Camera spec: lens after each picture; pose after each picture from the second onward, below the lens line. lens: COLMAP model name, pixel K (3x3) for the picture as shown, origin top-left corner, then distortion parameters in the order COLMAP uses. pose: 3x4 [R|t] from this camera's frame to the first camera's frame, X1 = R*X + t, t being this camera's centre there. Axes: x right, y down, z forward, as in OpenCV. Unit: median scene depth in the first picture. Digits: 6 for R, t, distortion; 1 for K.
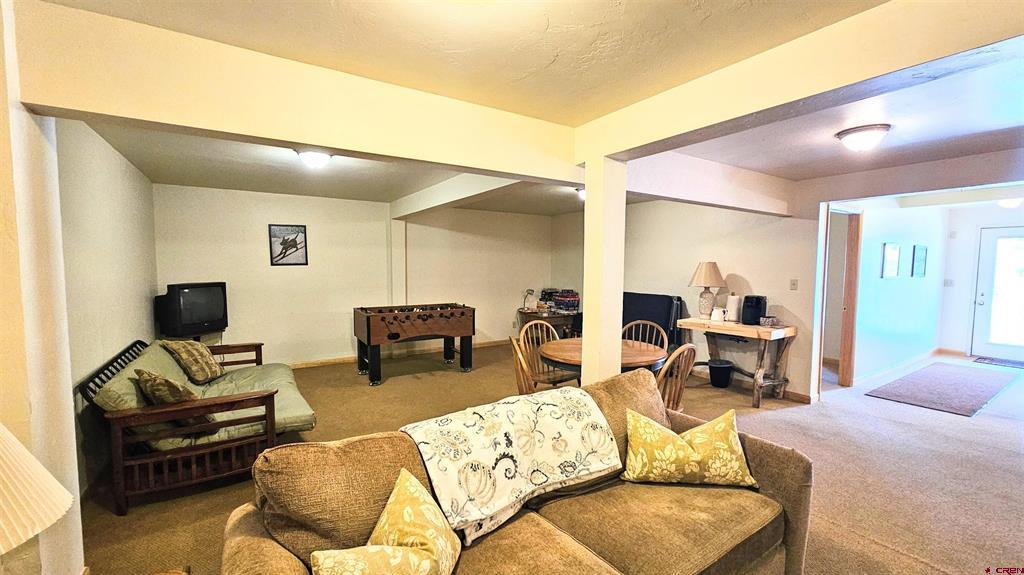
lens RADIAL K [[426.9, 0, 516.3], [0, 426.9, 286.5], [0, 0, 1]] dist [-0.003073, -0.000034]
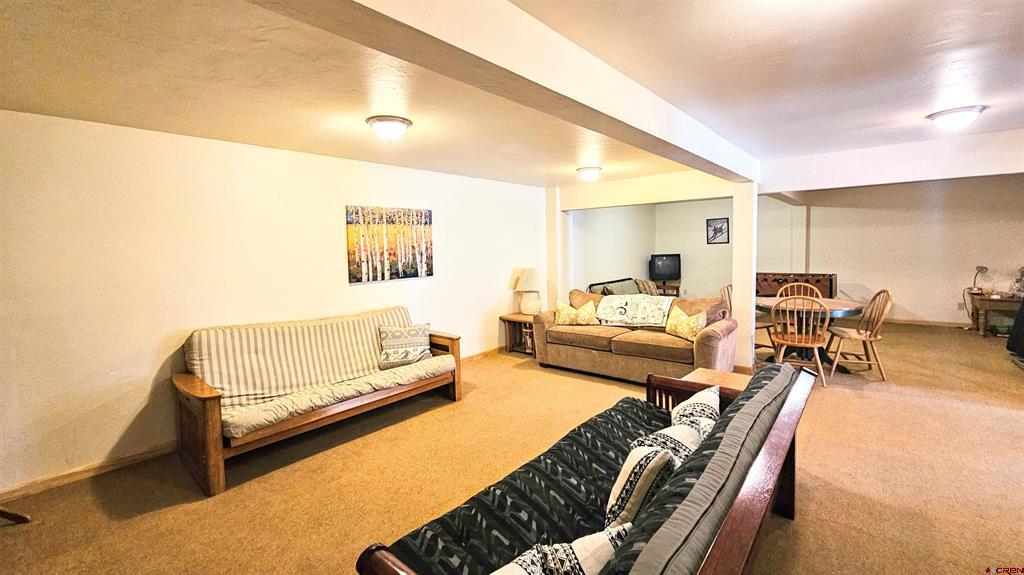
lens RADIAL K [[426.9, 0, 513.3], [0, 426.9, 288.4], [0, 0, 1]] dist [-0.003073, -0.000034]
pose [[0.279555, 0.084290, -0.956423, 0.824213], [-0.025010, 0.996440, 0.080506, 0.008357], [0.959804, 0.001414, 0.280668, -0.193559]]
